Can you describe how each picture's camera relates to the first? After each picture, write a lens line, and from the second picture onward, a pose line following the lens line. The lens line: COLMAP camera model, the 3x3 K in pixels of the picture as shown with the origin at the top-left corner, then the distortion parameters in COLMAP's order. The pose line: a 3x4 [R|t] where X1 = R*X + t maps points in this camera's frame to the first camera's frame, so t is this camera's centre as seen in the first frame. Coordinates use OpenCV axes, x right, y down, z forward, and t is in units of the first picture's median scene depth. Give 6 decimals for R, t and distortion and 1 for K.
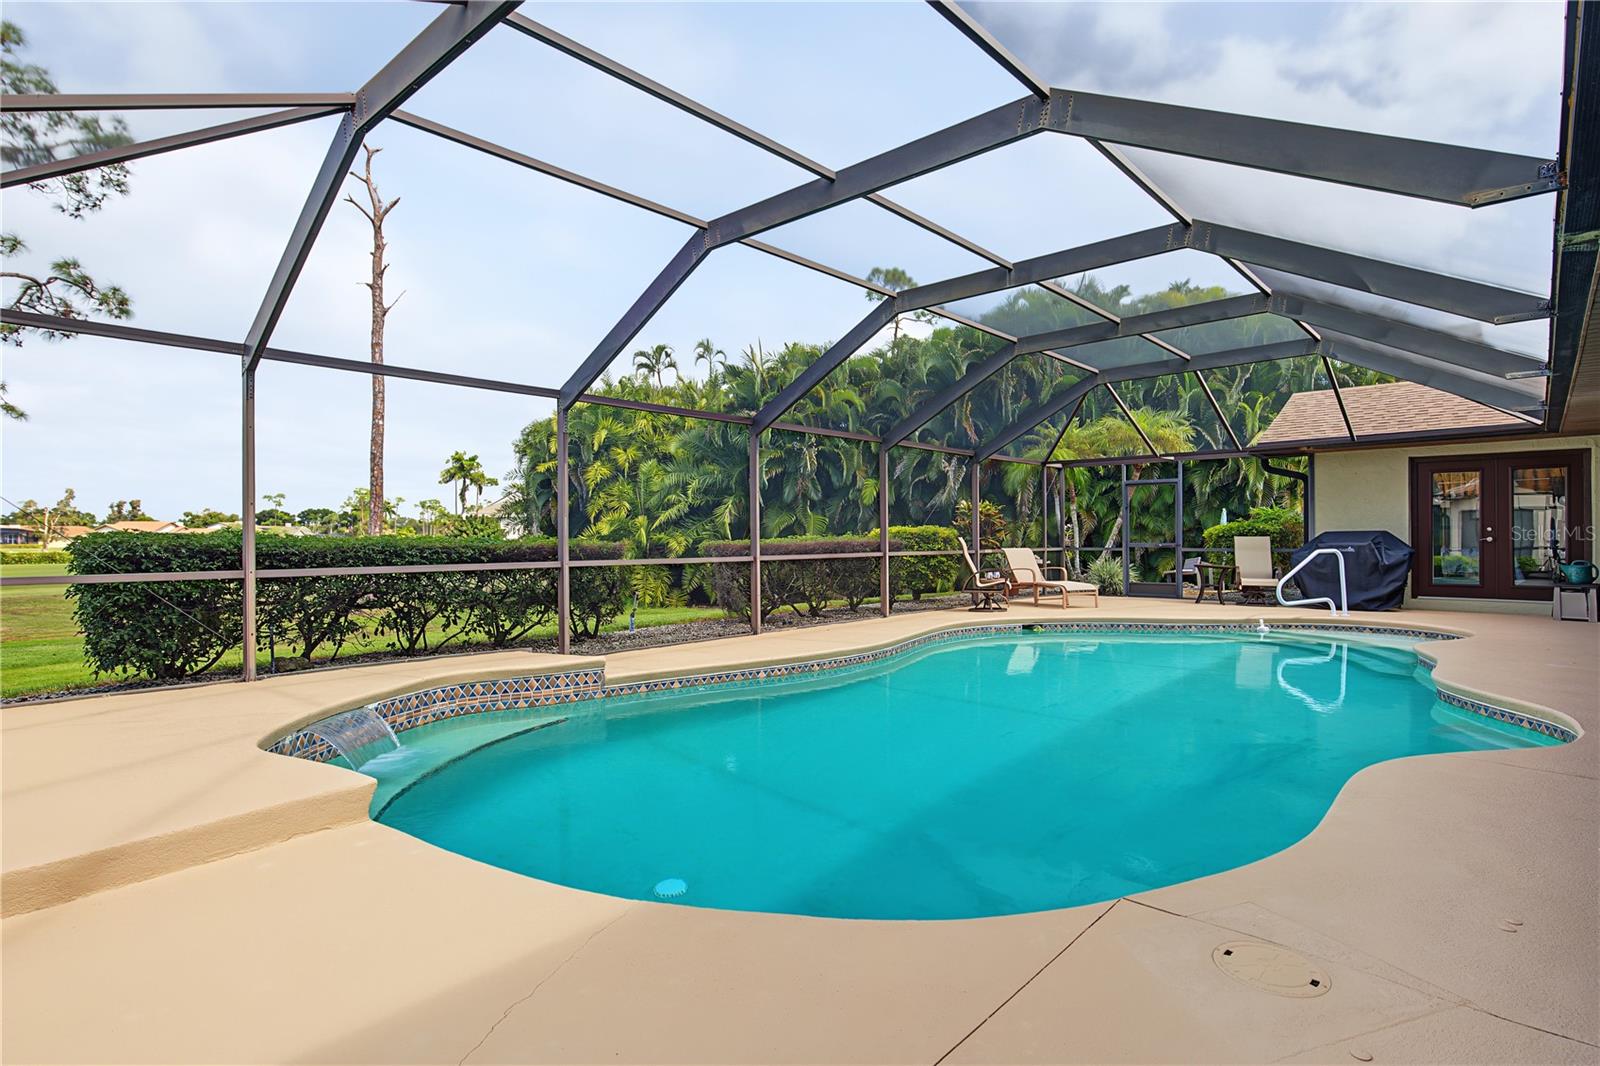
lens RADIAL K [[825.4, 0, 804.0], [0, 825.4, 530.5], [0, 0, 1]] dist [0.002615, -0.000962]
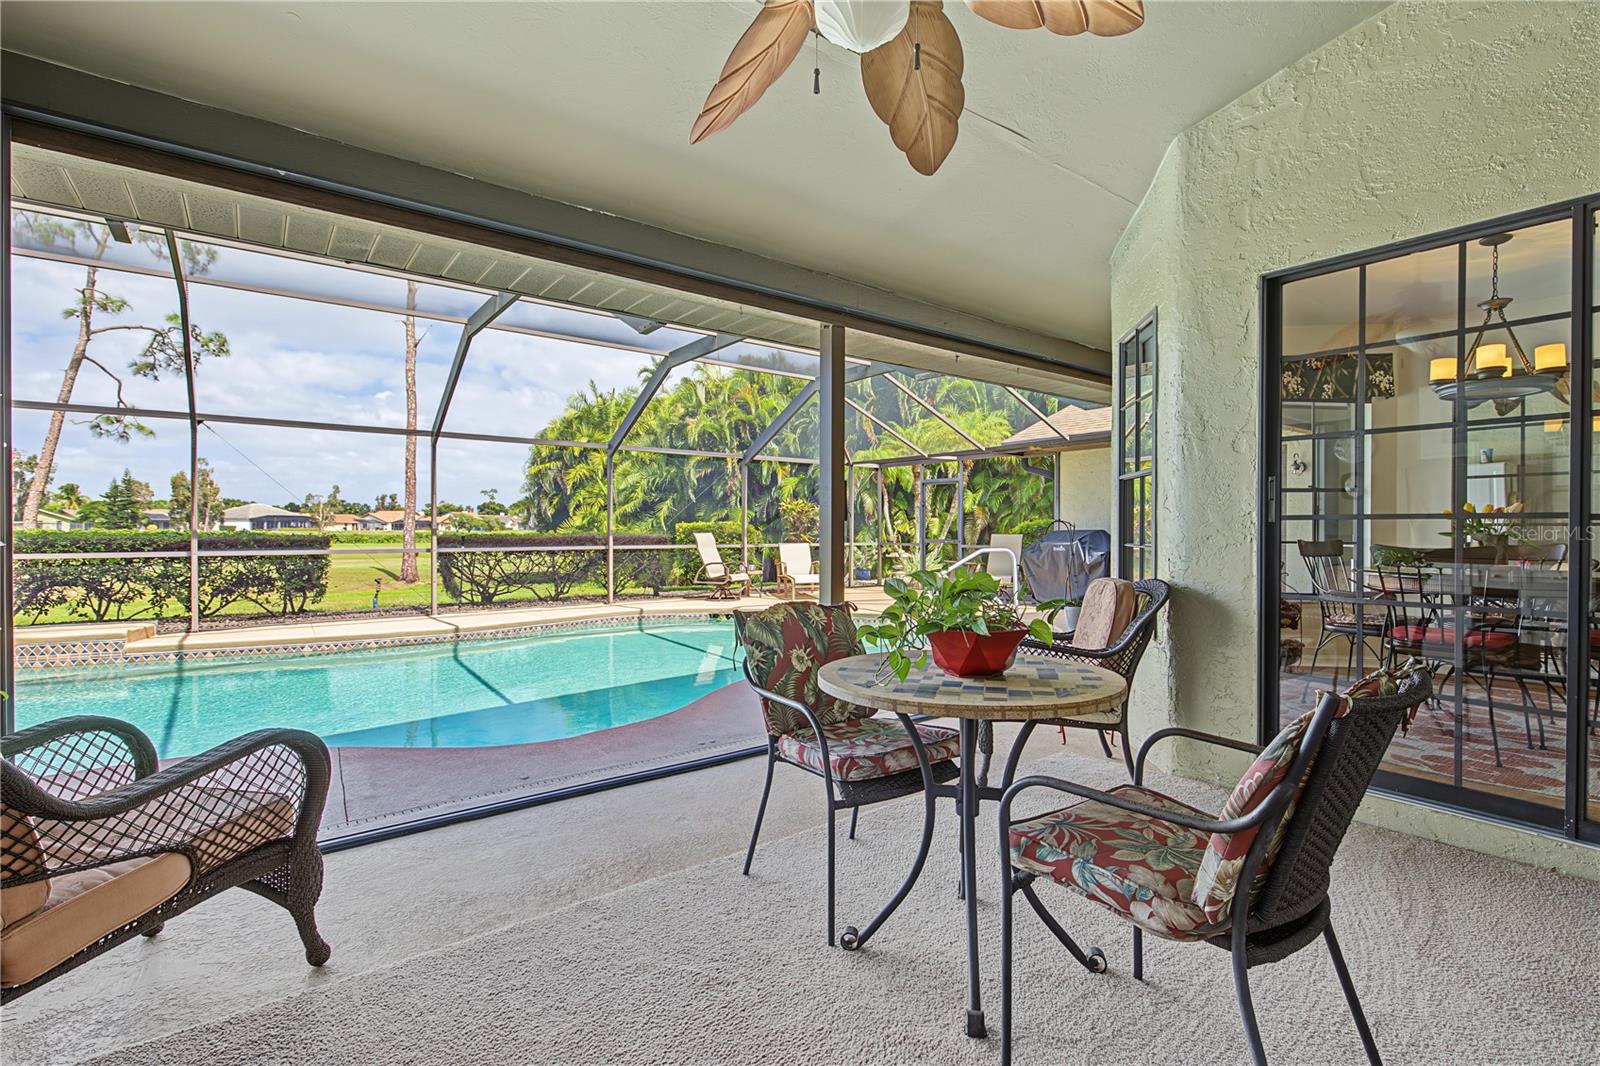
lens RADIAL K [[740.5, 0, 808.7], [0, 740.5, 531.8], [0, 0, 1]] dist [0.004443, -0.000051]
pose [[0.982004, 0.008663, -0.188662, 0.292368], [-0.005789, 0.999859, 0.015782, -0.005569], [0.188772, -0.014406, 0.981915, 0.029227]]
